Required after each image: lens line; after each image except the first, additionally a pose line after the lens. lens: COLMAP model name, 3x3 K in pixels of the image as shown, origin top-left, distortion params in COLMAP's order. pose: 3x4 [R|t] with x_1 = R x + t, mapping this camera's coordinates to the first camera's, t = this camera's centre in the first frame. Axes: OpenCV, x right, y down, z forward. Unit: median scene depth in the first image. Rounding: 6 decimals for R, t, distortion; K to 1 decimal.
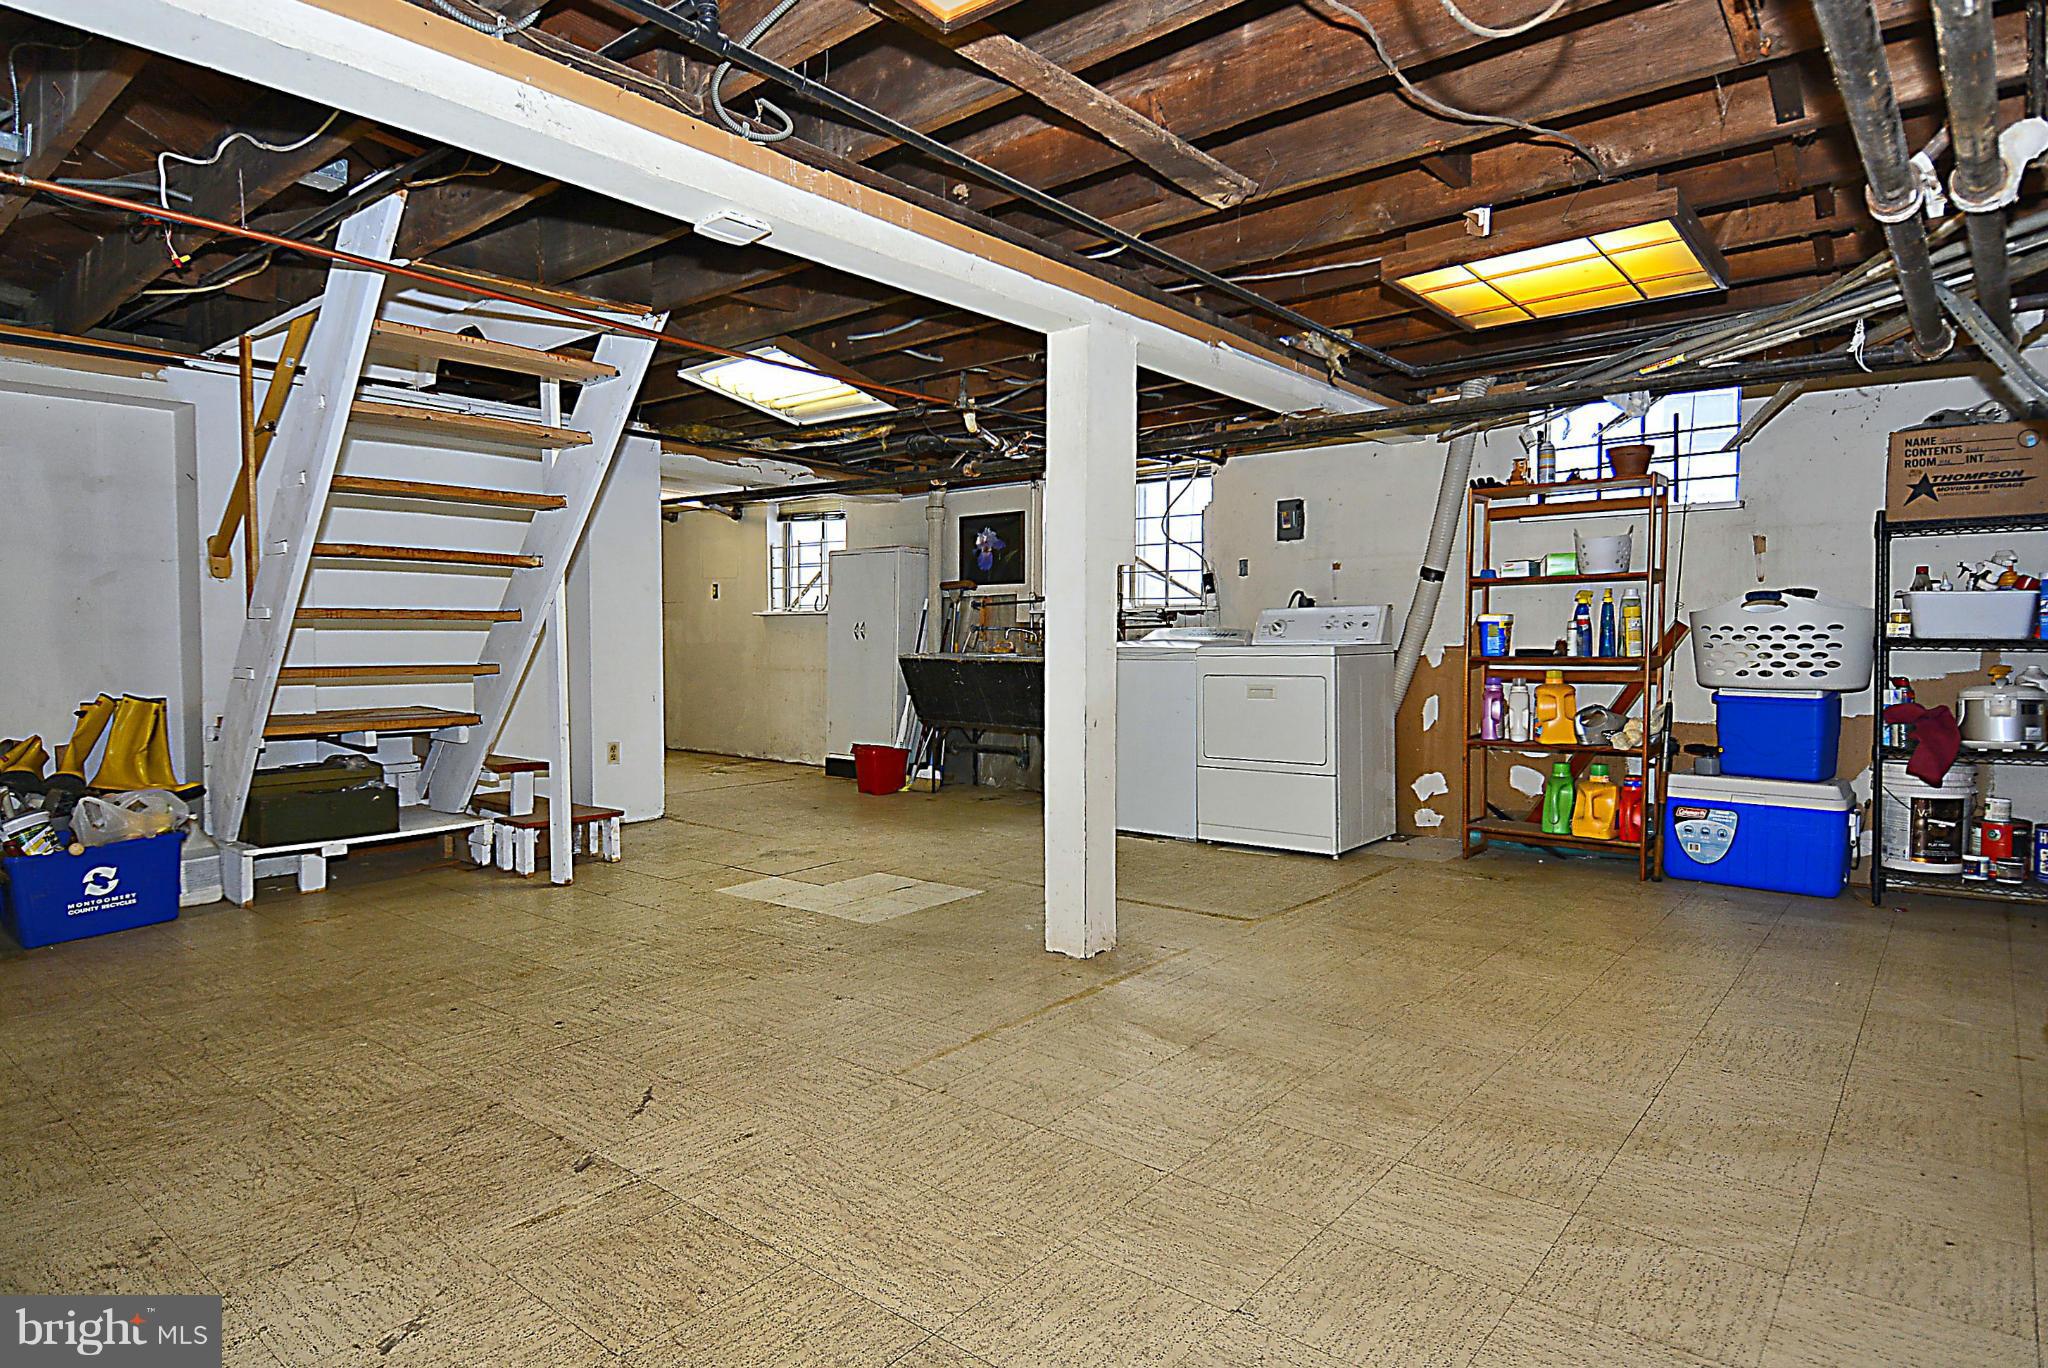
lens RADIAL K [[1167.7, 0, 1028.1], [0, 1167.7, 677.9], [0, 0, 1]] dist [0.000831, -0.000474]
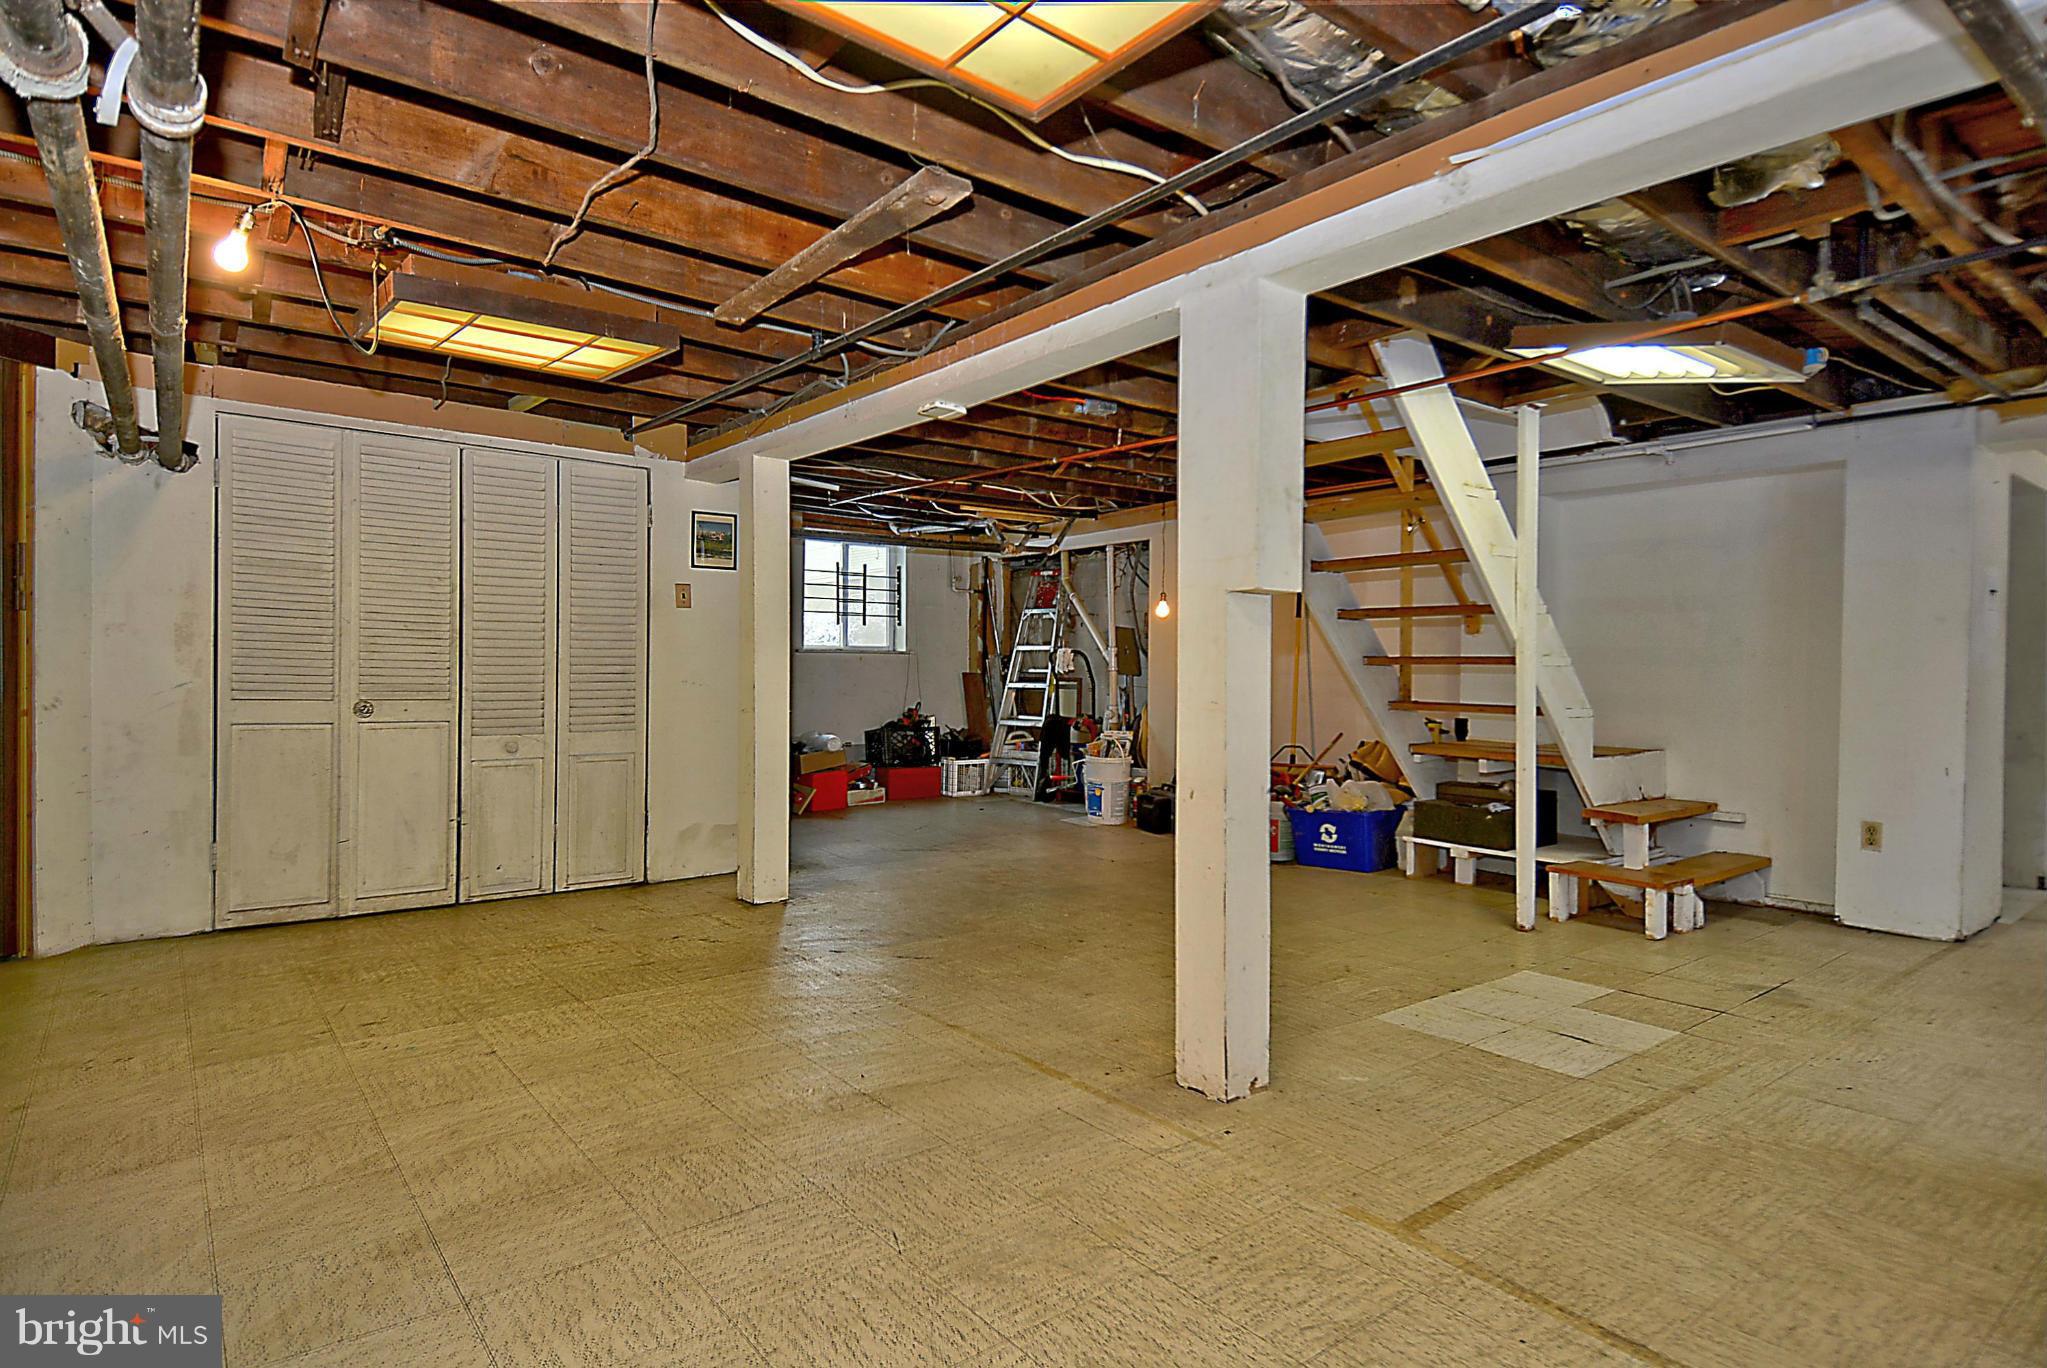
lens RADIAL K [[1102.5, 0, 1032.6], [0, 1102.5, 675.1], [0, 0, 1]] dist [0.052930, -0.003404]
pose [[-0.222306, 0.008926, -0.974936, 0.912218], [-0.041840, 0.998950, 0.018686, -0.058759], [0.974079, 0.044945, -0.221699, 1.177773]]
